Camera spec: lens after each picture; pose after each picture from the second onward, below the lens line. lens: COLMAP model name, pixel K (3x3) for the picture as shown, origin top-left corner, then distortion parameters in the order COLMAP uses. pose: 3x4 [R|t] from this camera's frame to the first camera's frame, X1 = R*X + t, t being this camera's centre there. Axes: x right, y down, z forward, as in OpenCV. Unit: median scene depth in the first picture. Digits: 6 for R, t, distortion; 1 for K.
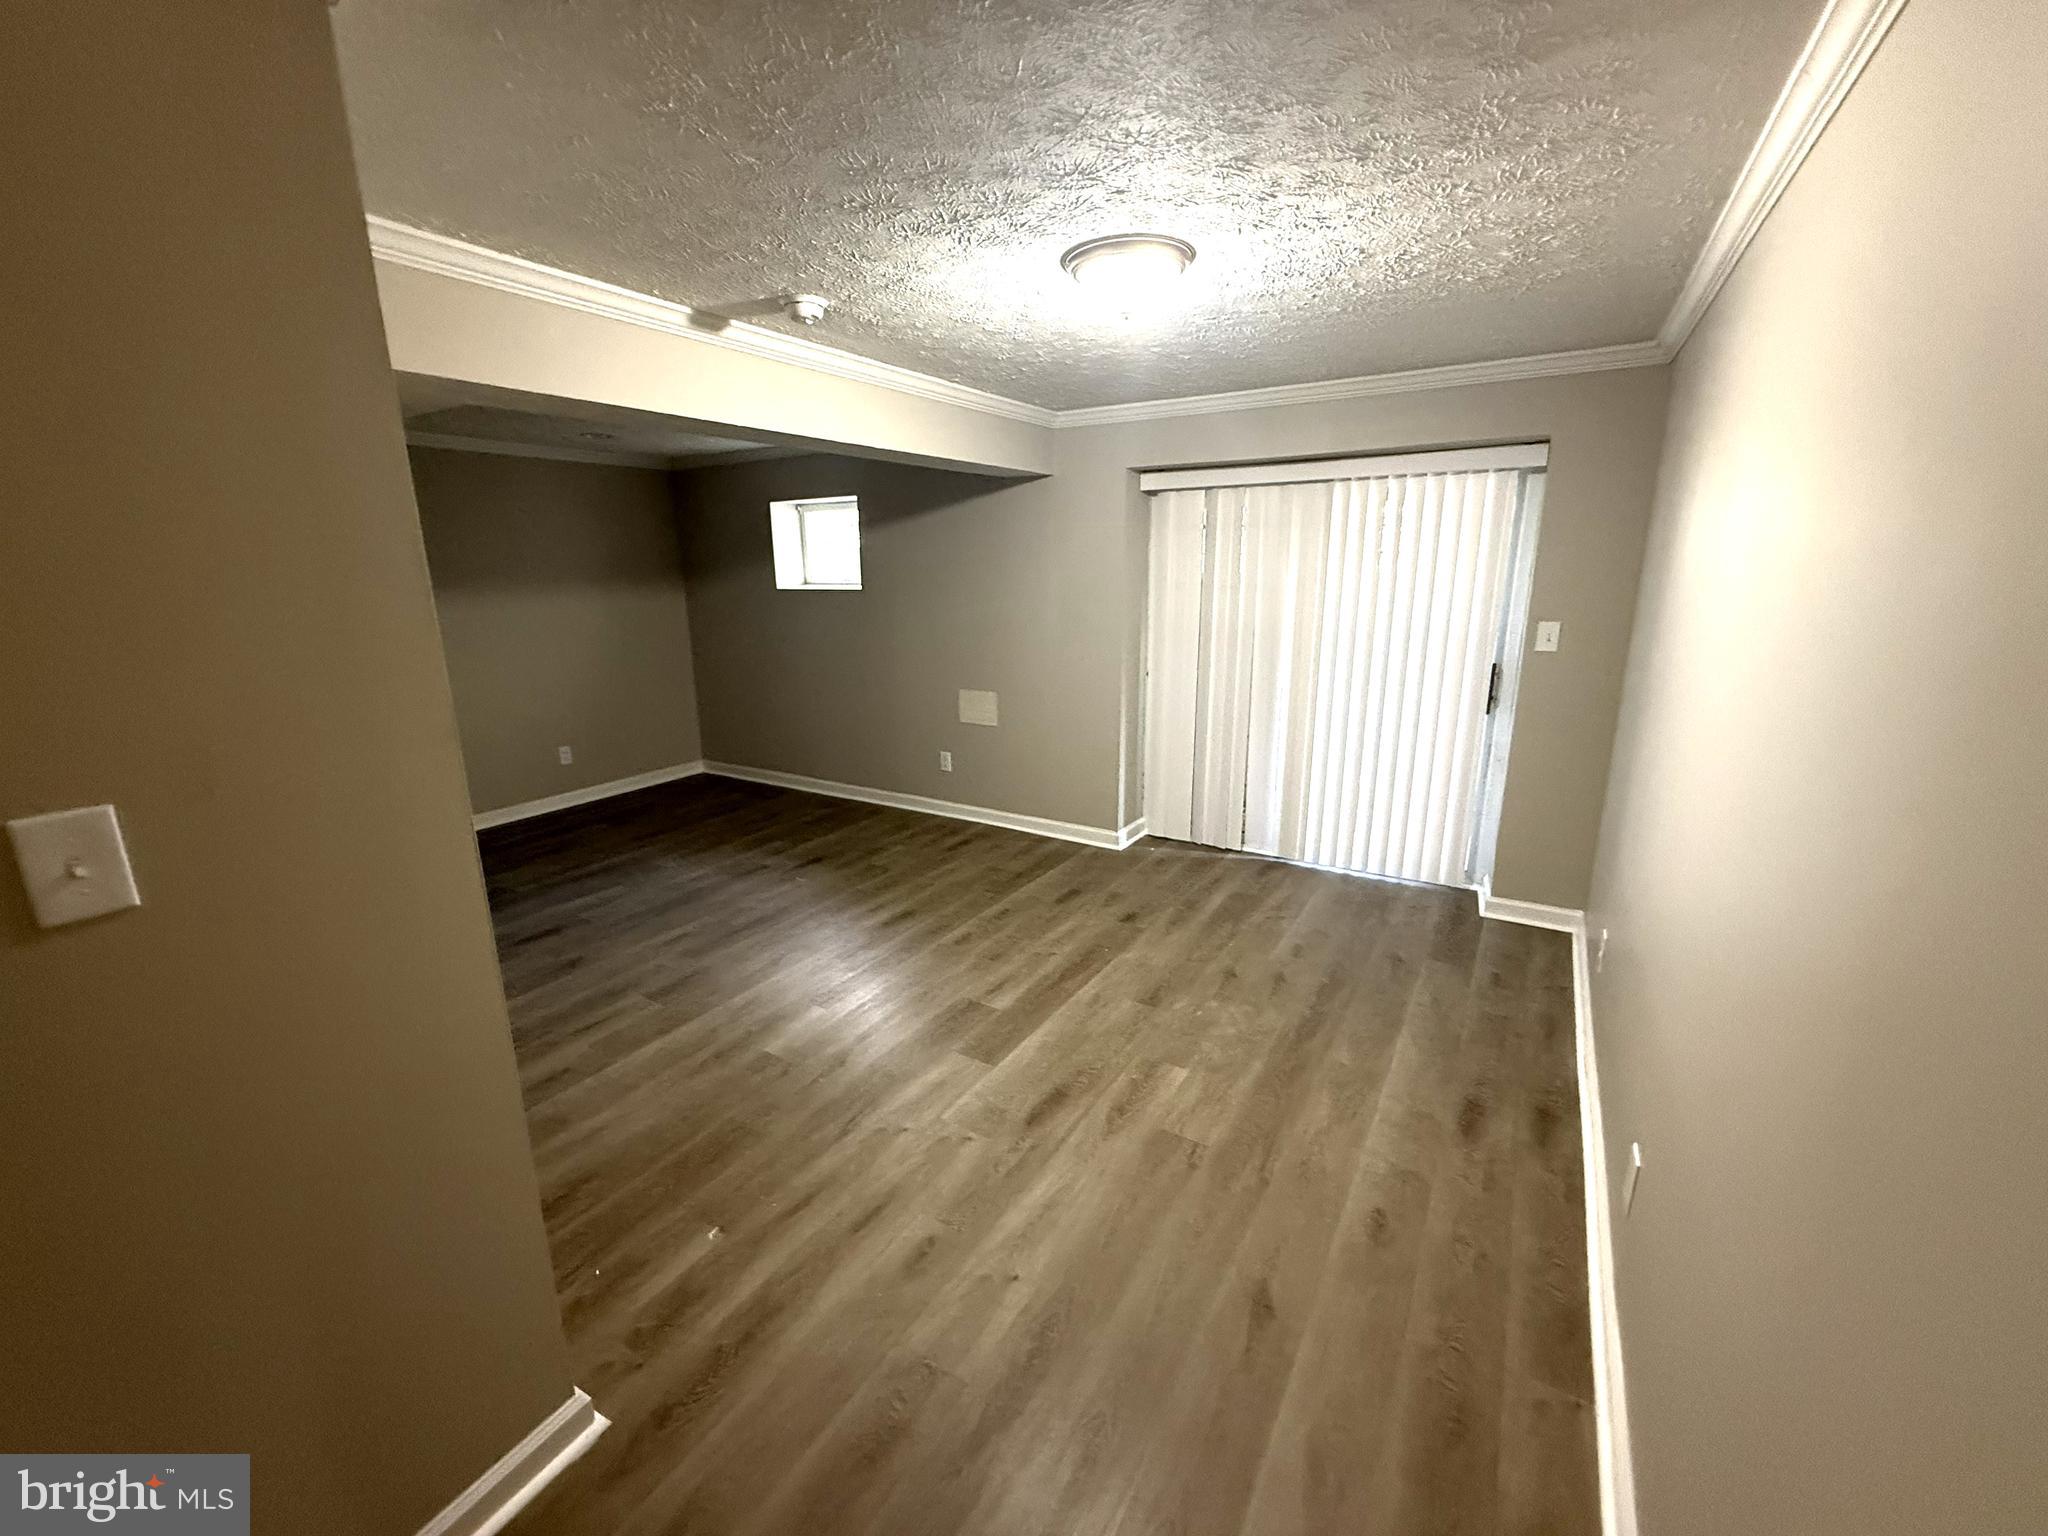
lens RADIAL K [[820.7, 0, 1019.2], [0, 820.7, 761.4], [0, 0, 1]] dist [0.000892, -0.000229]
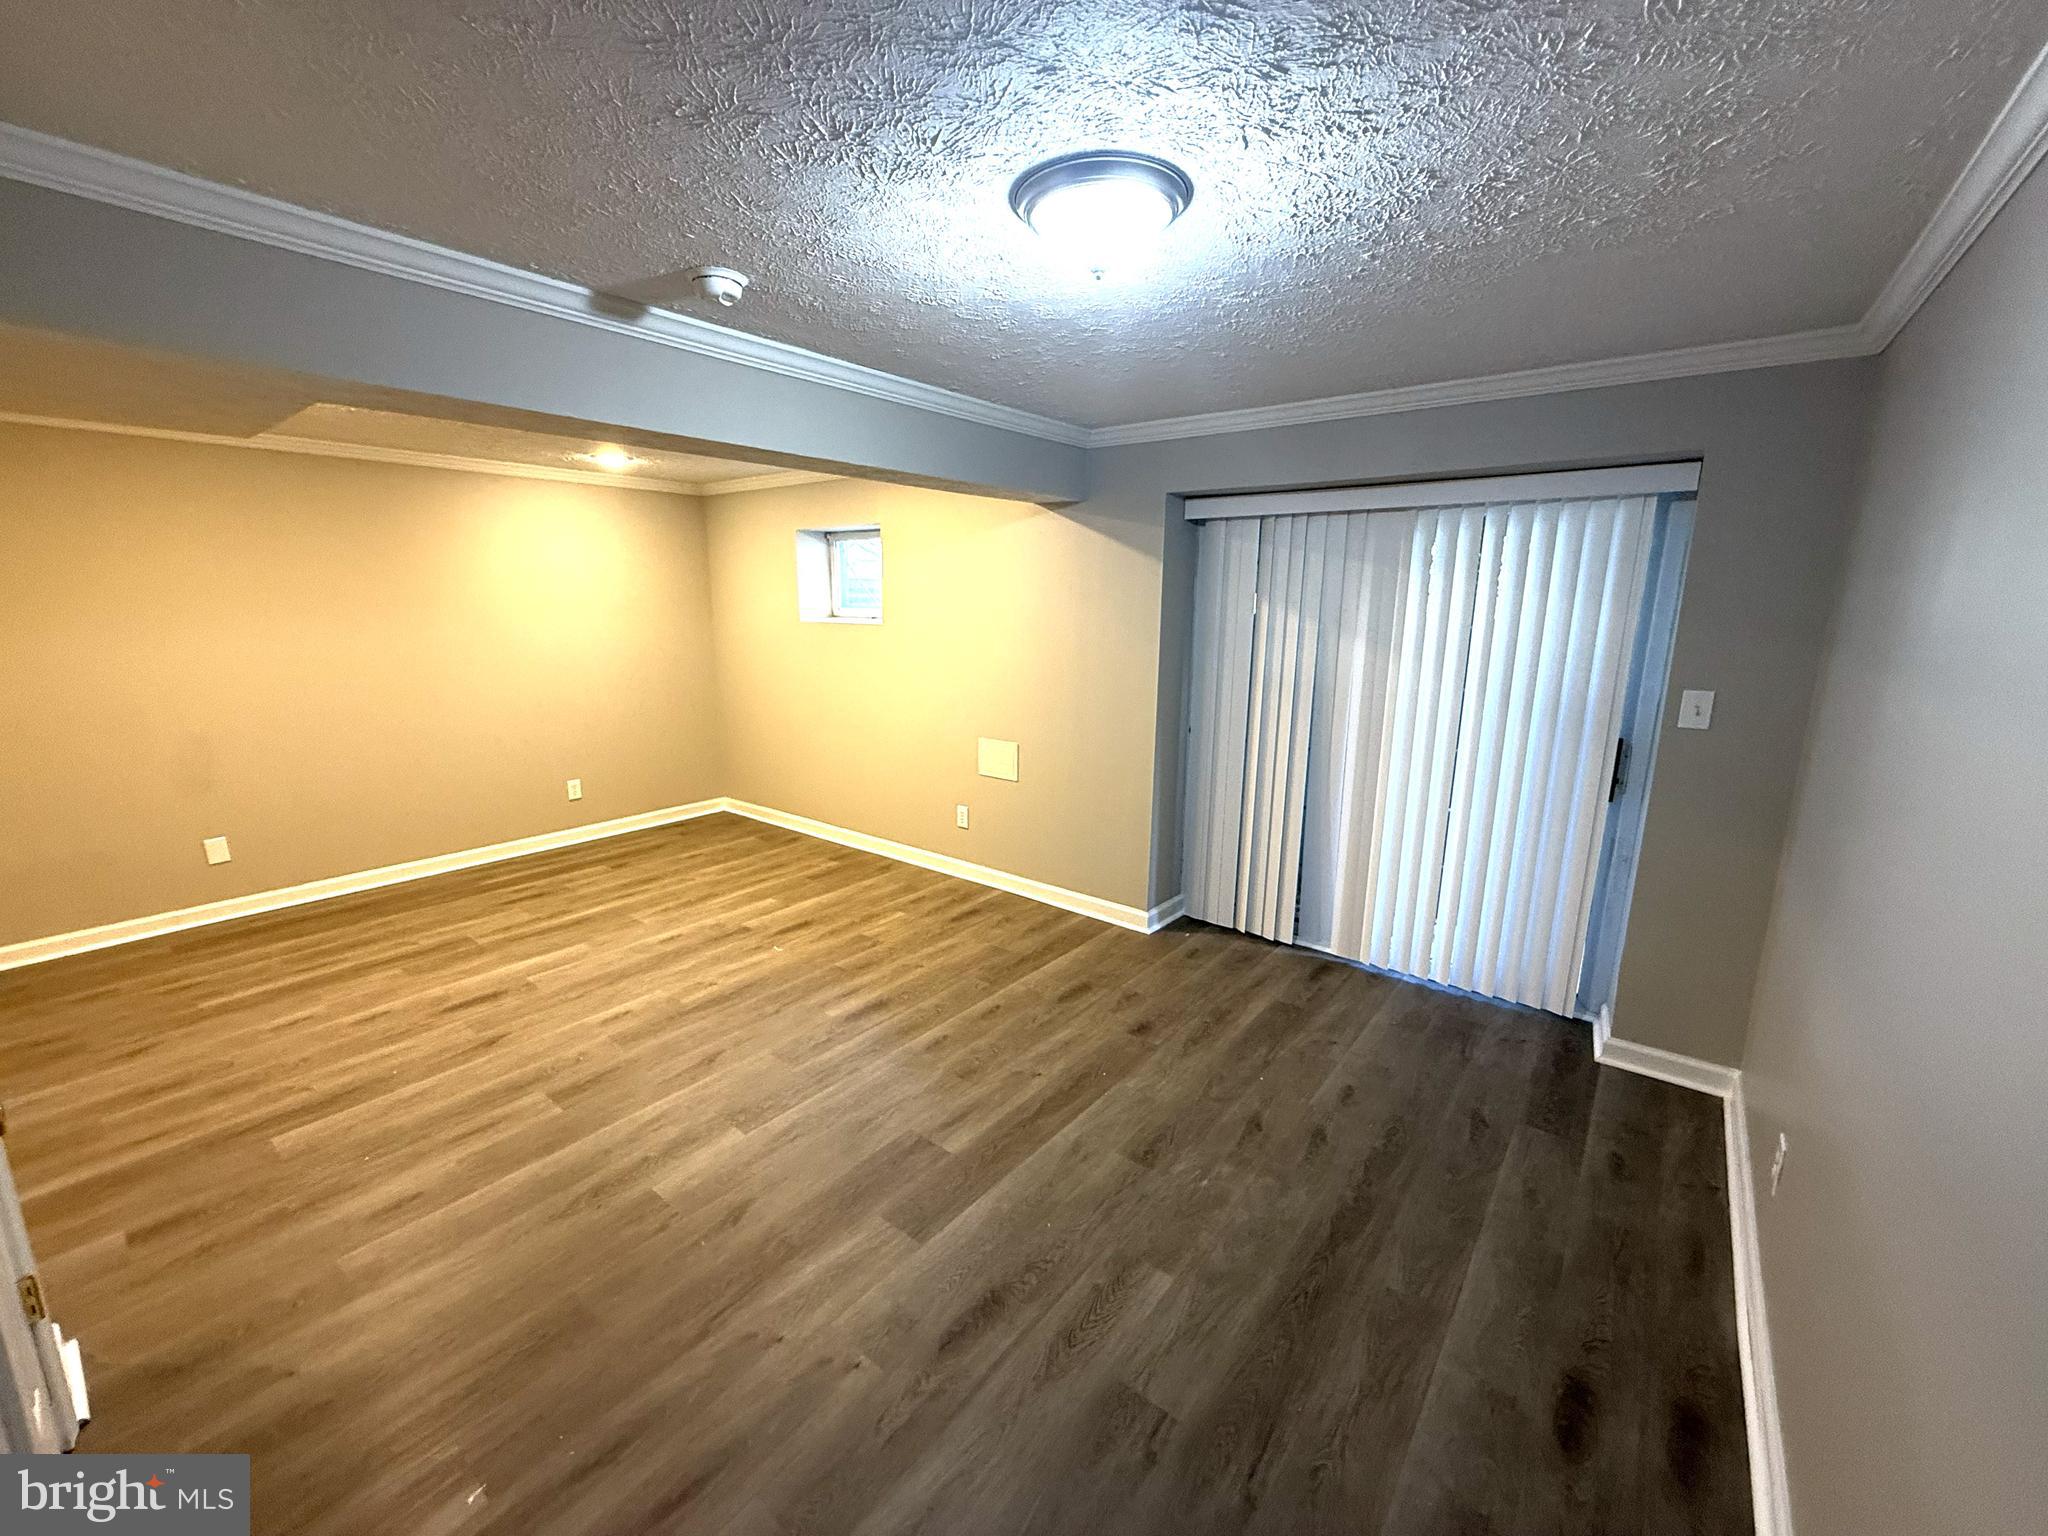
lens RADIAL K [[820.7, 0, 1019.2], [0, 820.7, 761.4], [0, 0, 1]] dist [0.000892, -0.000229]
pose [[0.993550, 0.040883, -0.105770, 0.113583], [-0.044960, 0.998323, -0.036458, -0.054712], [0.104103, 0.040978, 0.993722, 0.200589]]
